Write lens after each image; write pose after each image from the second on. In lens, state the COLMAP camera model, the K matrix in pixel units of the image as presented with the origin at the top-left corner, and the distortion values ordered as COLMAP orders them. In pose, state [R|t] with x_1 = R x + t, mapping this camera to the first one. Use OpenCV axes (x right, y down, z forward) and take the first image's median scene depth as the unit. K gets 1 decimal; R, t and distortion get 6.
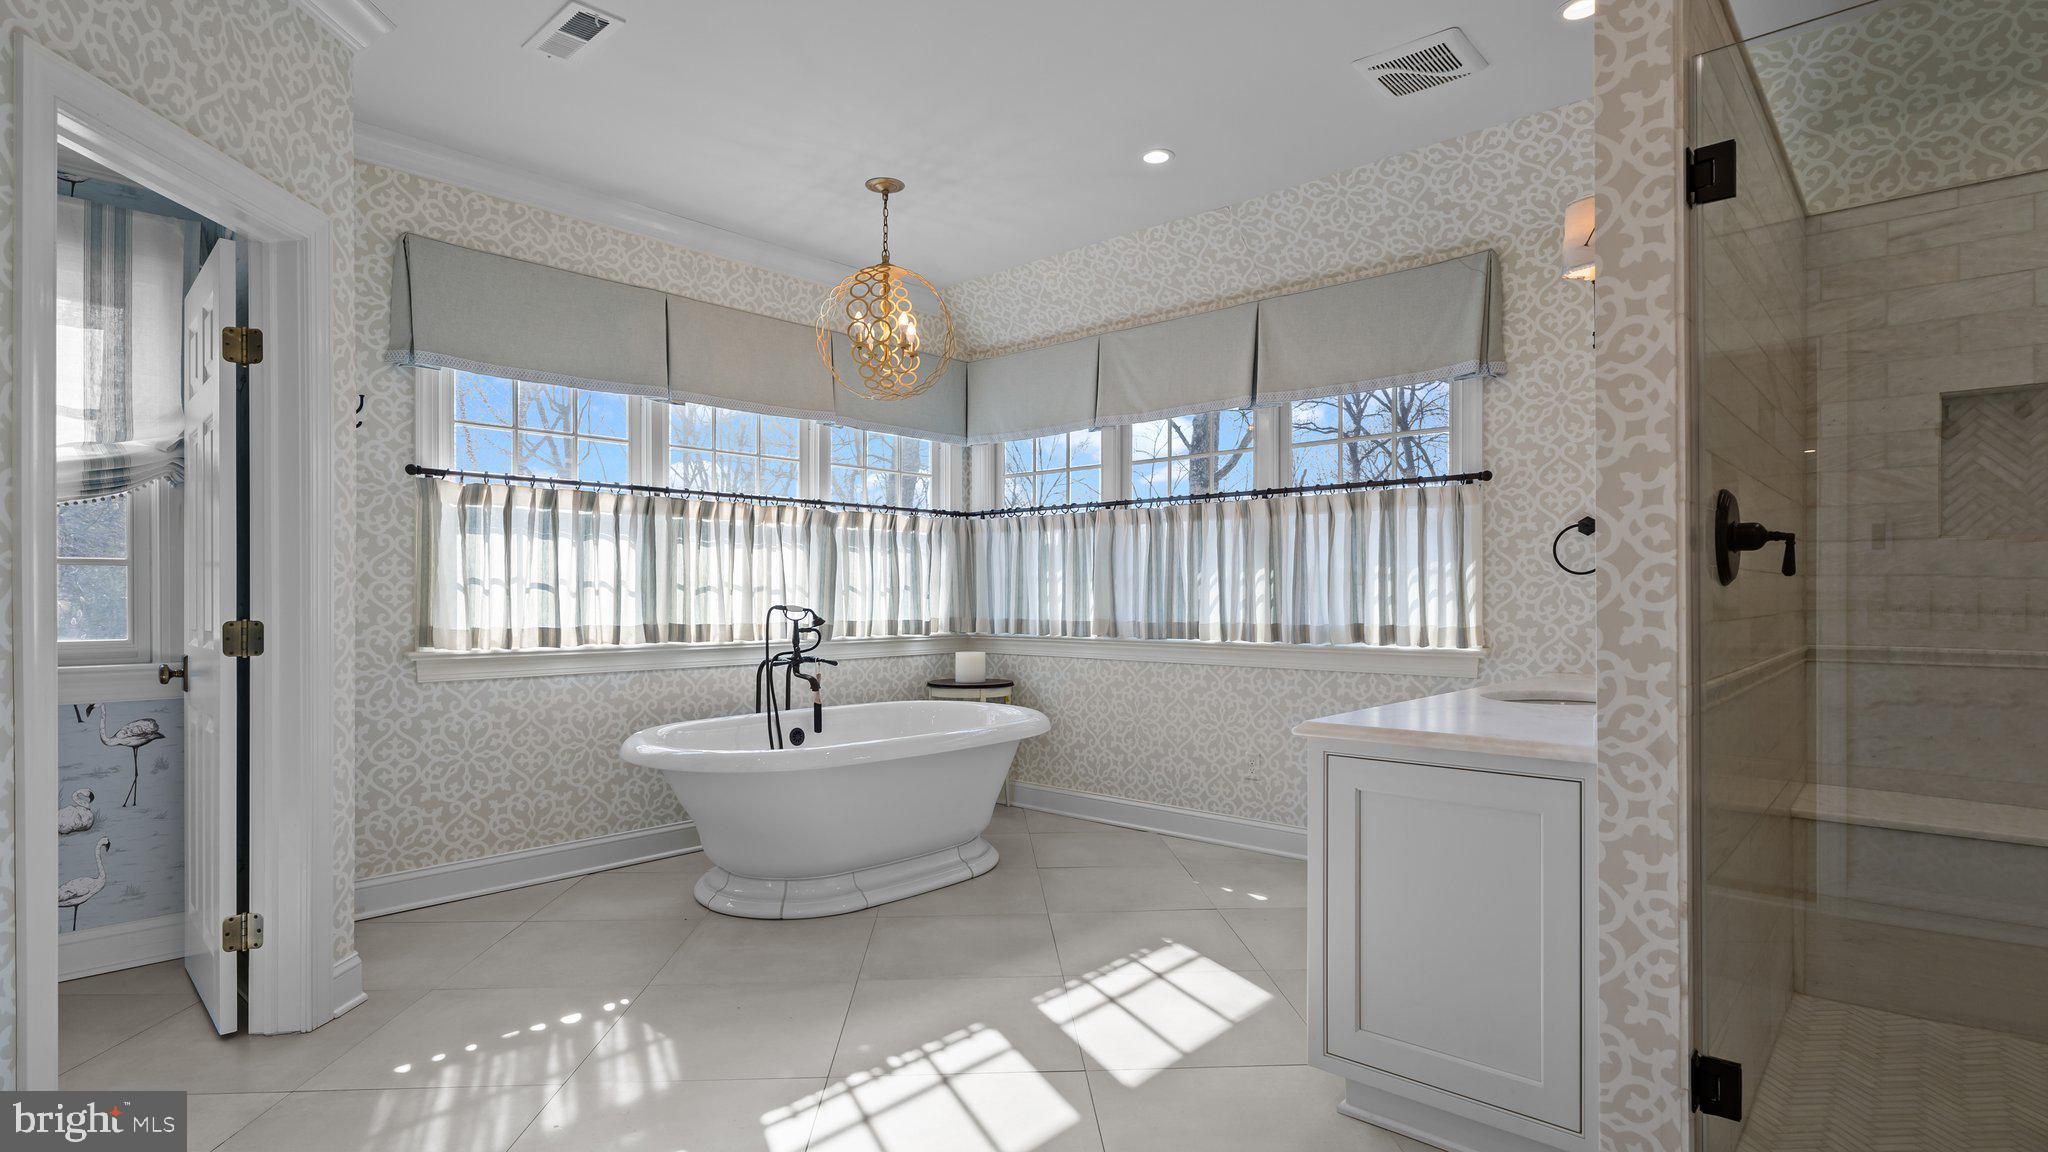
lens RADIAL K [[1032.2, 0, 1034.9], [0, 1032.2, 595.9], [0, 0, 1]] dist [0.000359, 0.002404]
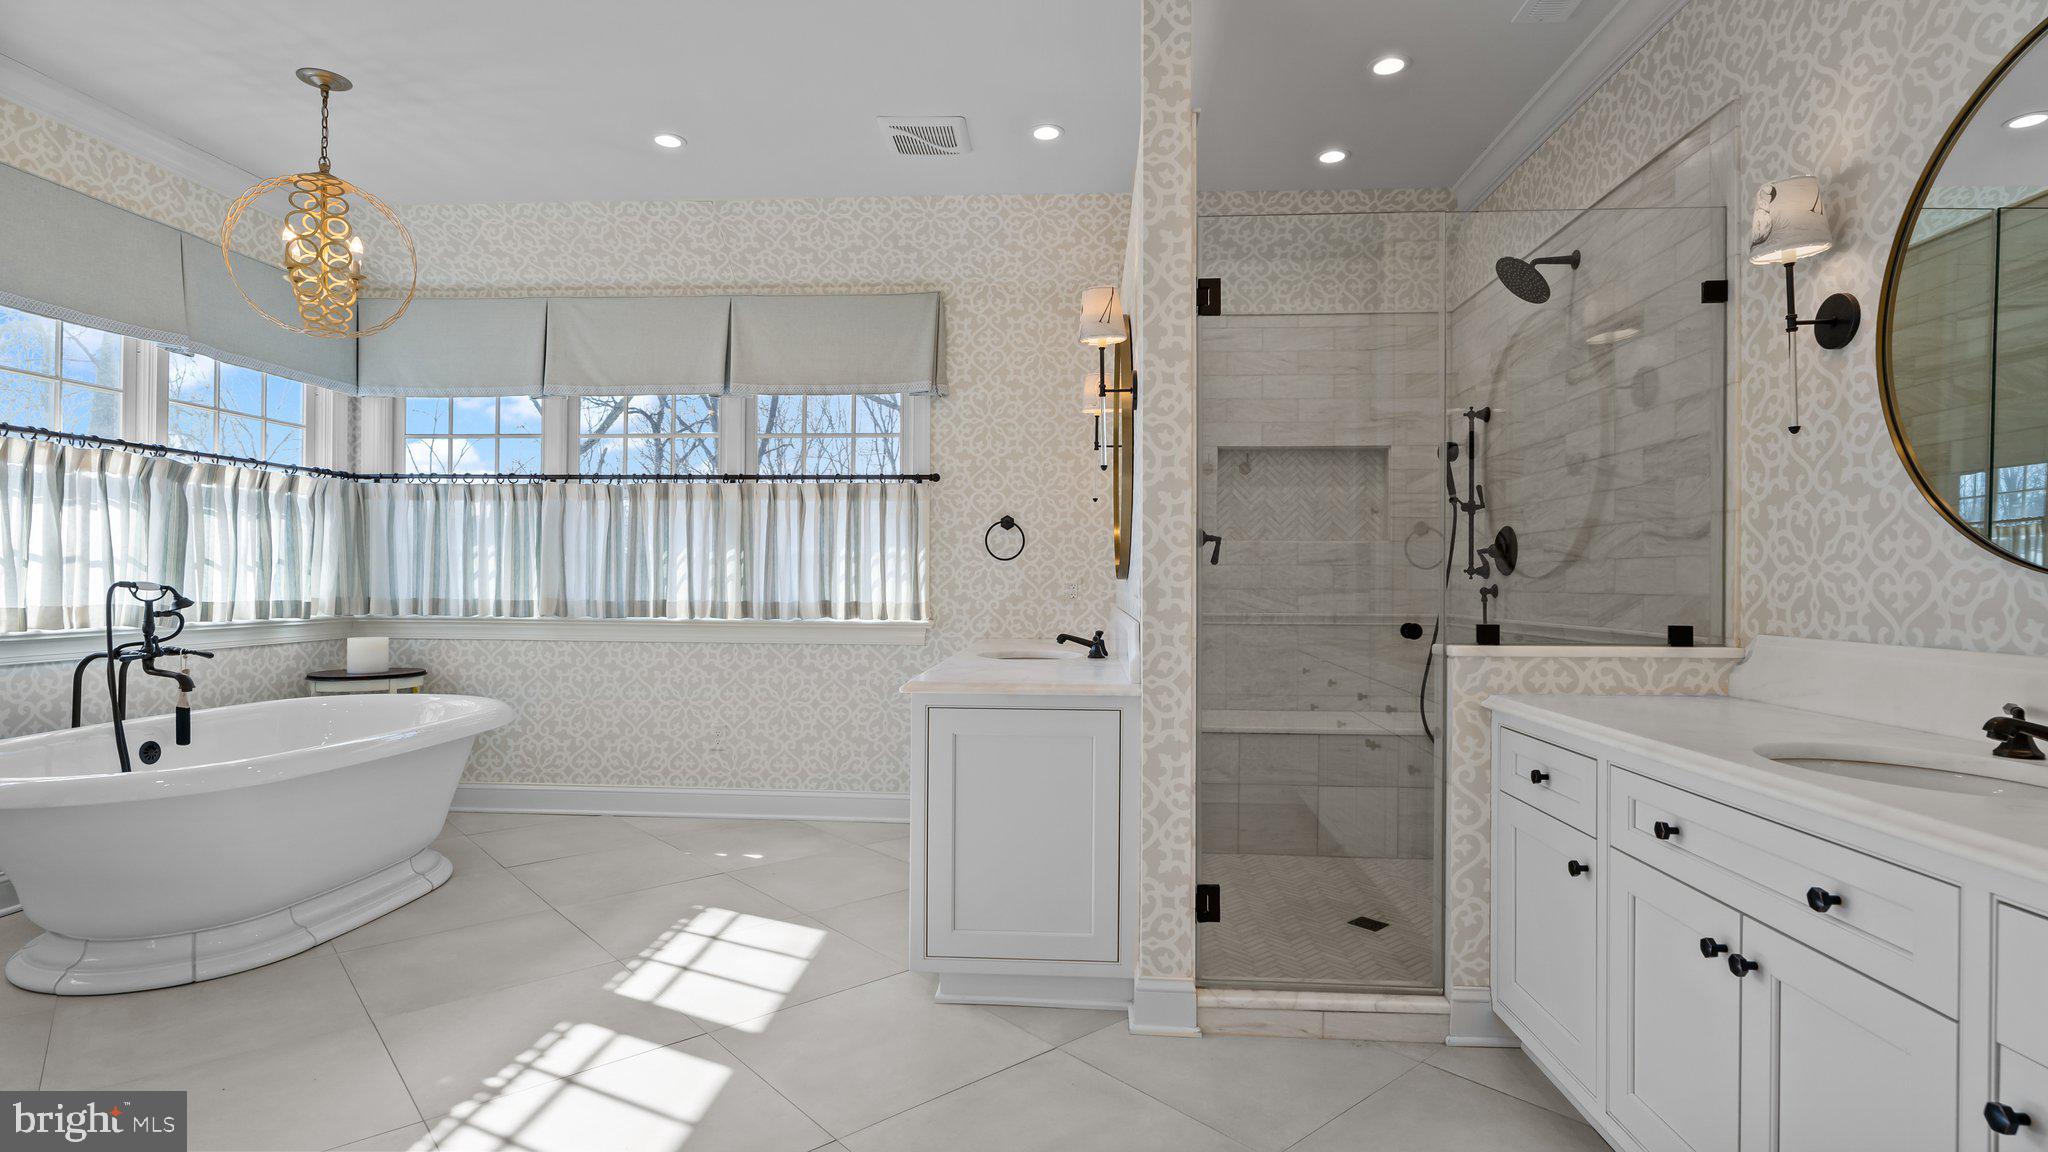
lens RADIAL K [[1001.2, 0, 1029.5], [0, 1001.2, 574.1], [0, 0, 1]] dist [-0.003632, 0.004887]
pose [[0.781515, 0.009351, 0.623816, -0.215759], [-0.008000, 0.999956, -0.004968, 0.002091], [-0.623835, -0.001108, 0.781555, 0.010137]]
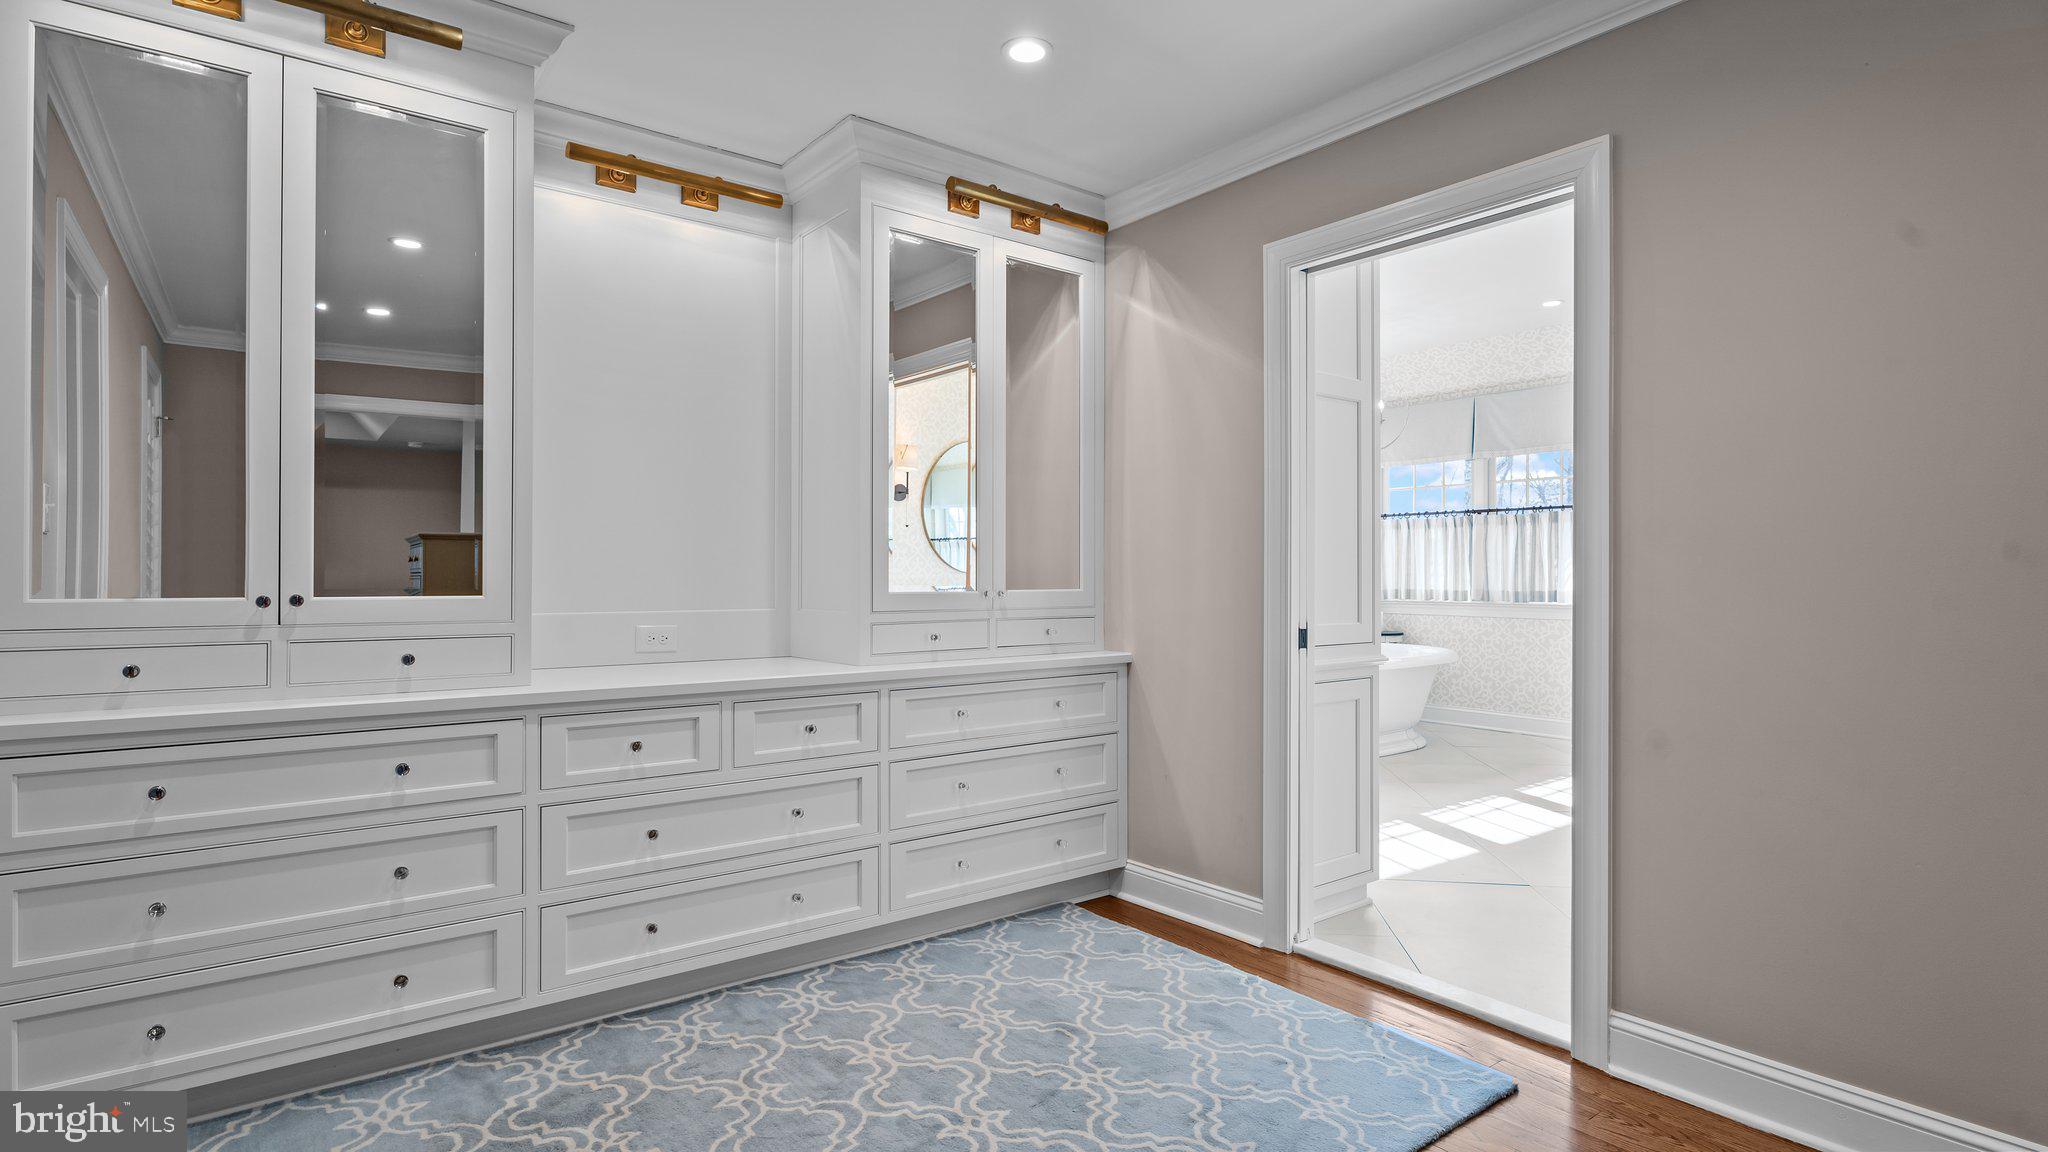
lens RADIAL K [[1001.2, 0, 1021.7], [0, 1001.2, 576.9], [0, 0, 1]] dist [-0.003632, 0.004887]
pose [[0.983066, 0.001006, -0.183251, -0.414034], [-0.000815, 0.999999, 0.001120, 0.005431], [0.183252, -0.000951, 0.983066, -0.694860]]
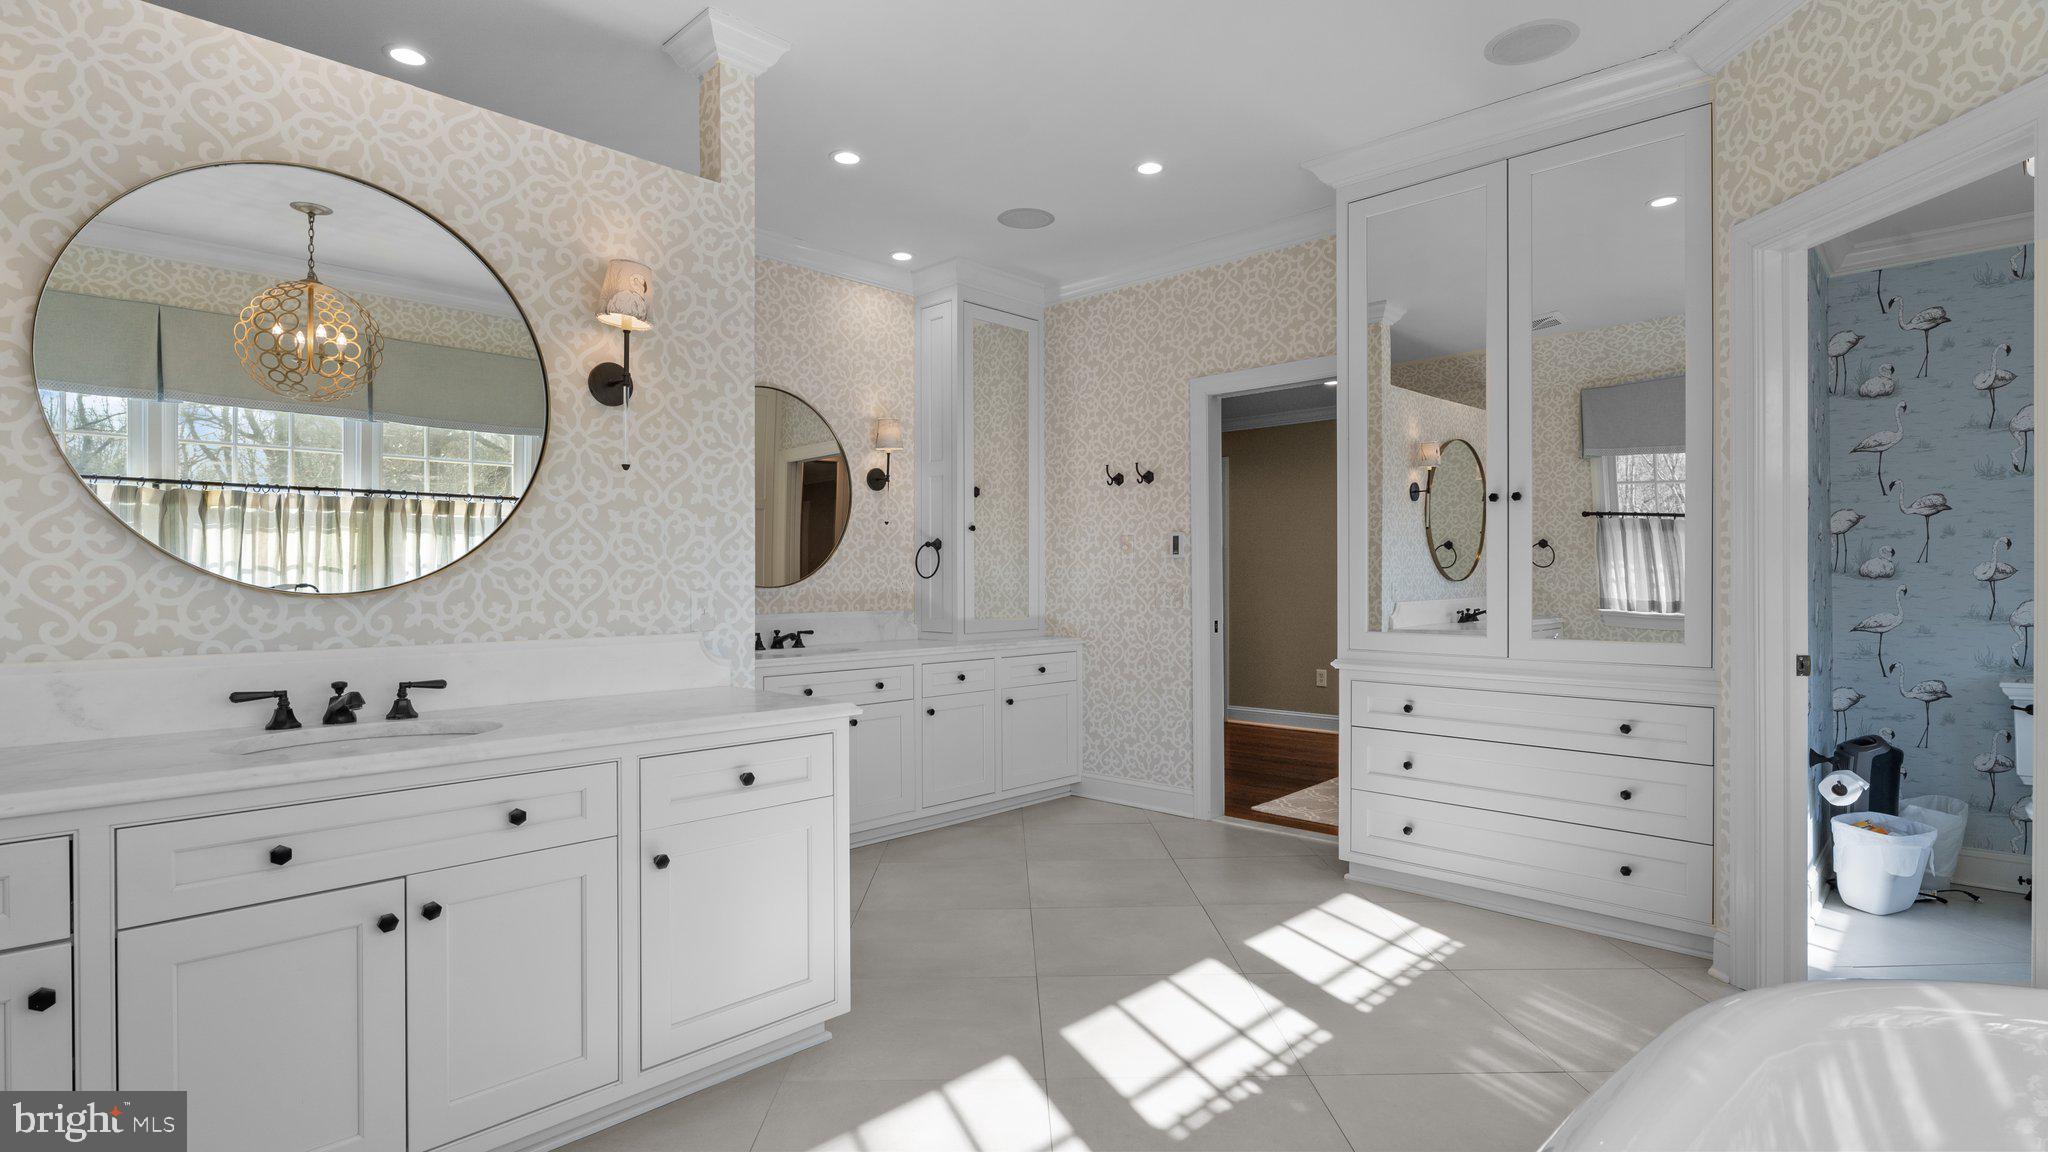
lens RADIAL K [[1001.2, 0, 1026.7], [0, 1001.2, 577.3], [0, 0, 1]] dist [-0.003632, 0.004887]
pose [[-0.999608, 0.000275, 0.027997, 0.027383], [0.000270, 1.000000, -0.000197, -0.004698], [-0.027997, -0.000189, -0.999608, 1.274996]]
